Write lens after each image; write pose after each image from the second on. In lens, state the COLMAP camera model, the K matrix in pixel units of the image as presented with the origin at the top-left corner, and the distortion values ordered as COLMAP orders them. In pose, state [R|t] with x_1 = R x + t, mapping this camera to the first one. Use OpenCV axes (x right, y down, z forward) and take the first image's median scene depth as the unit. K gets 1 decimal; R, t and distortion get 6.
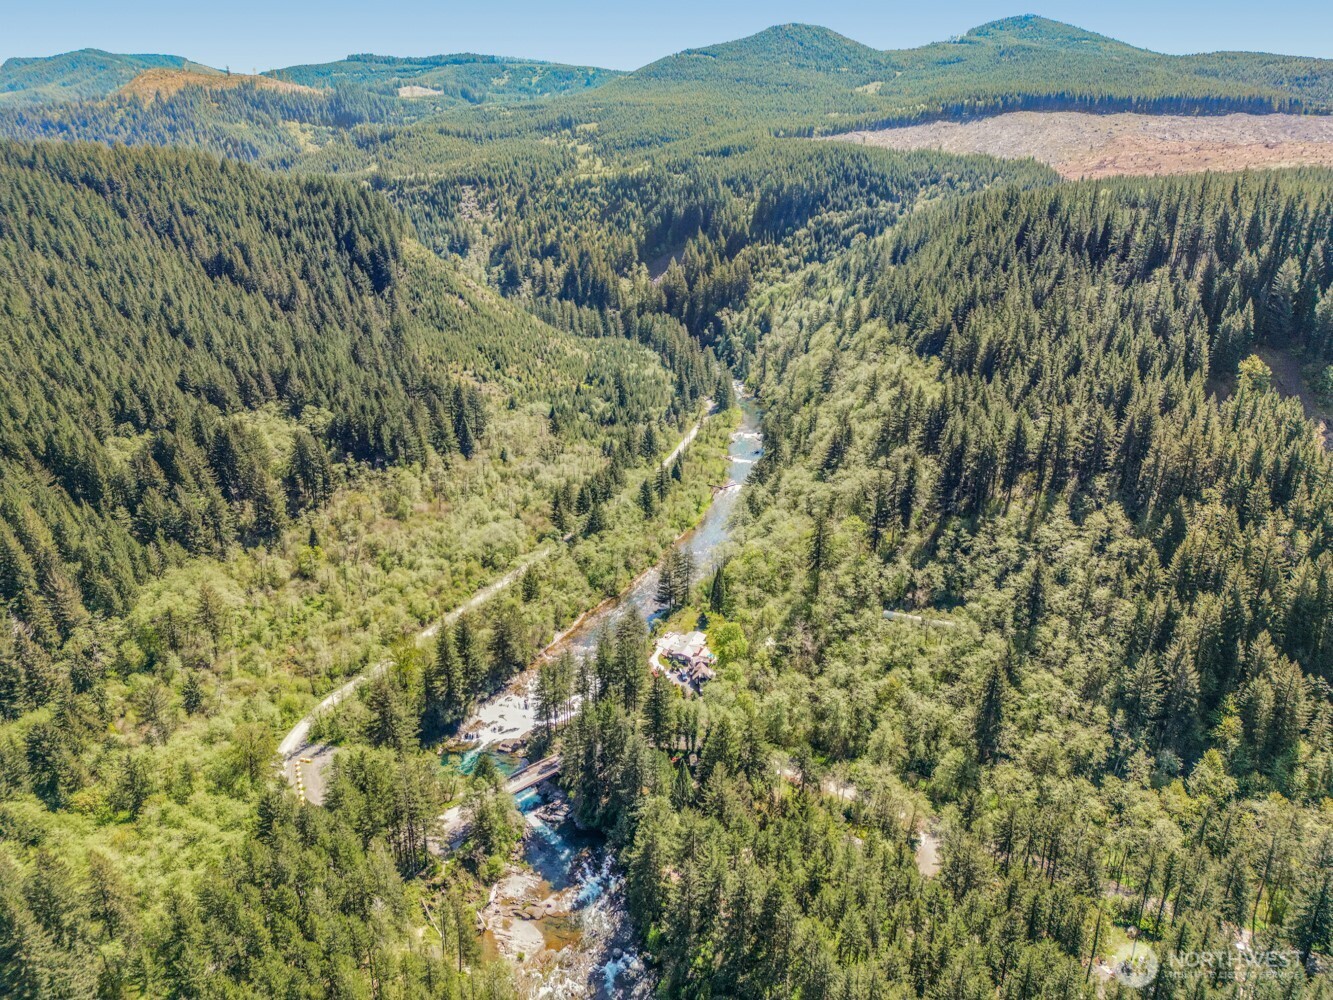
lens RADIAL K [[949.8, 0, 668.3], [0, 949.8, 495.3], [0, 0, 1]] dist [0.037514, -0.021350]
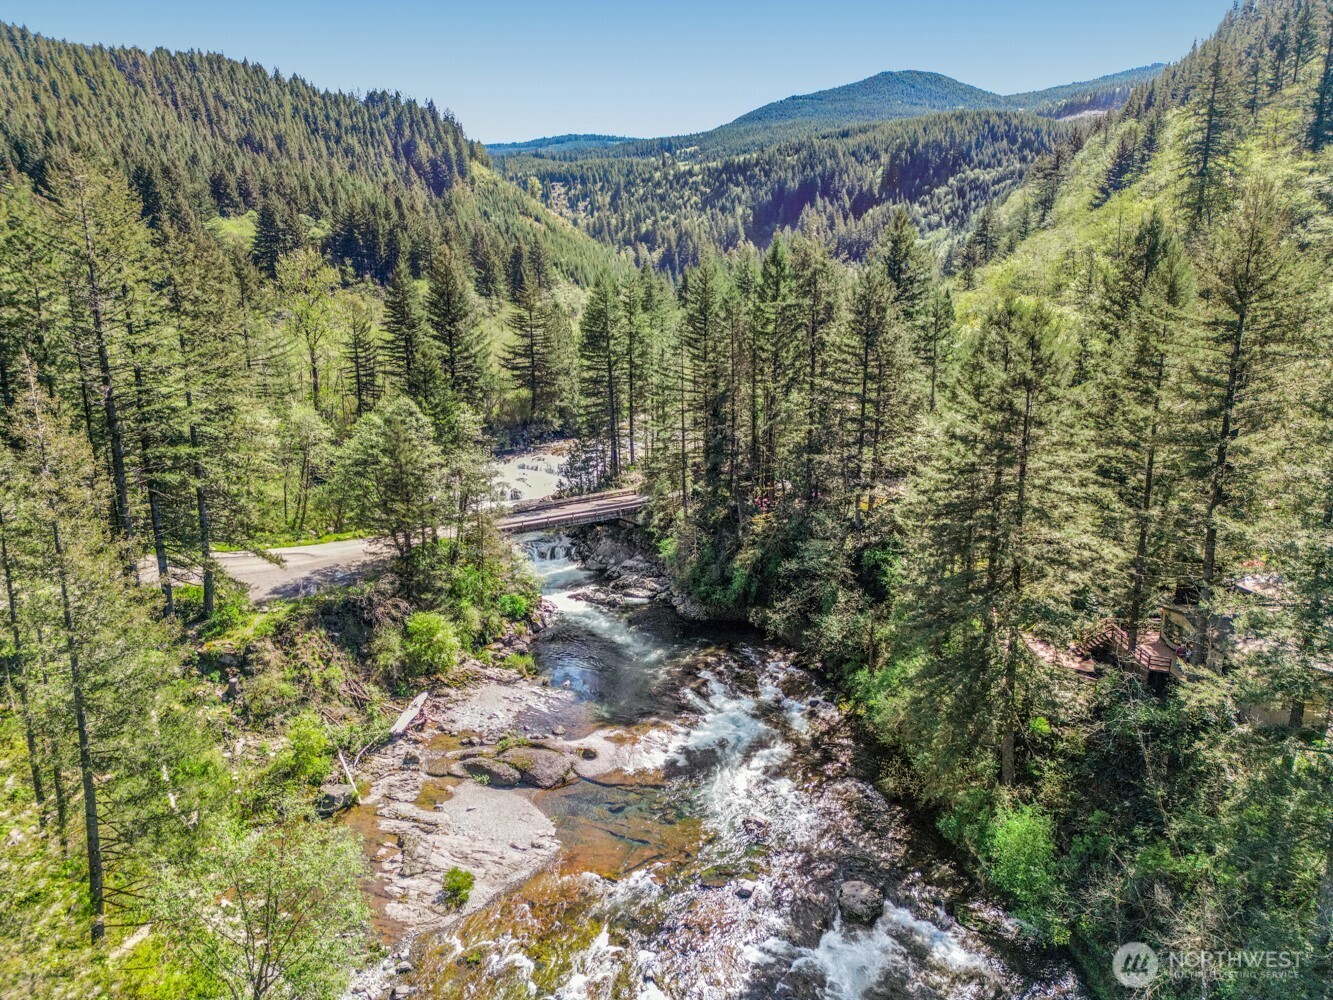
lens RADIAL K [[949.8, 0, 665.8], [0, 949.8, 494.0], [0, 0, 1]] dist [0.037514, -0.021350]
pose [[0.995283, 0.015450, -0.095777, -0.018405], [-0.026117, 0.993461, -0.111141, 0.093564], [0.093434, 0.113118, 0.989179, 0.173148]]
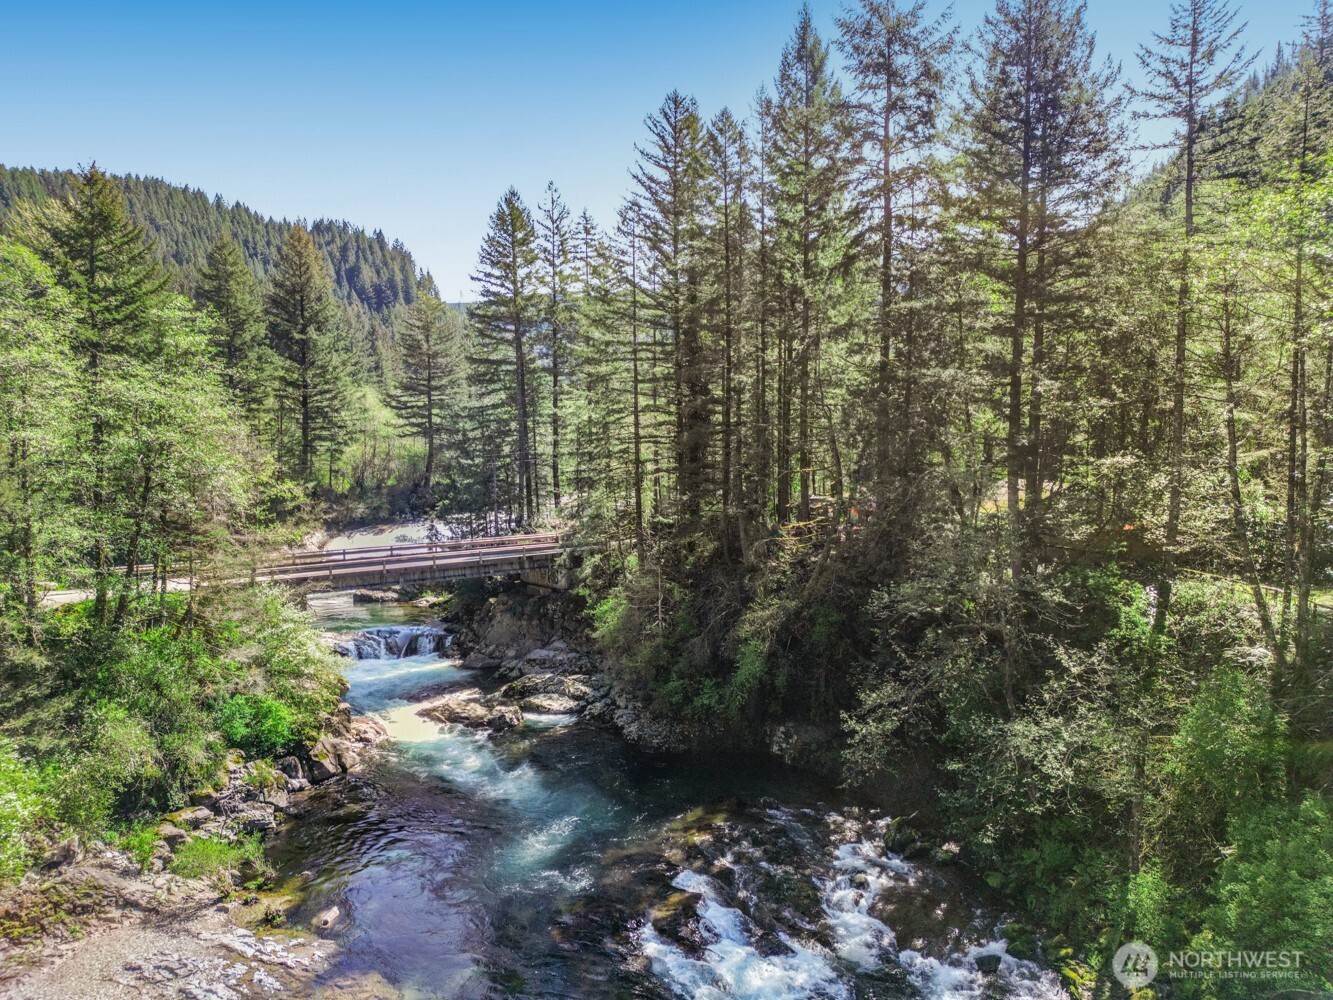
lens RADIAL K [[949.8, 0, 667.3], [0, 949.8, 493.0], [0, 0, 1]] dist [0.037514, -0.021350]
pose [[0.998744, -0.000364, -0.050105, -0.021792], [-0.013194, 0.962776, -0.269979, 0.095880], [0.048338, 0.270301, 0.961562, 0.221798]]
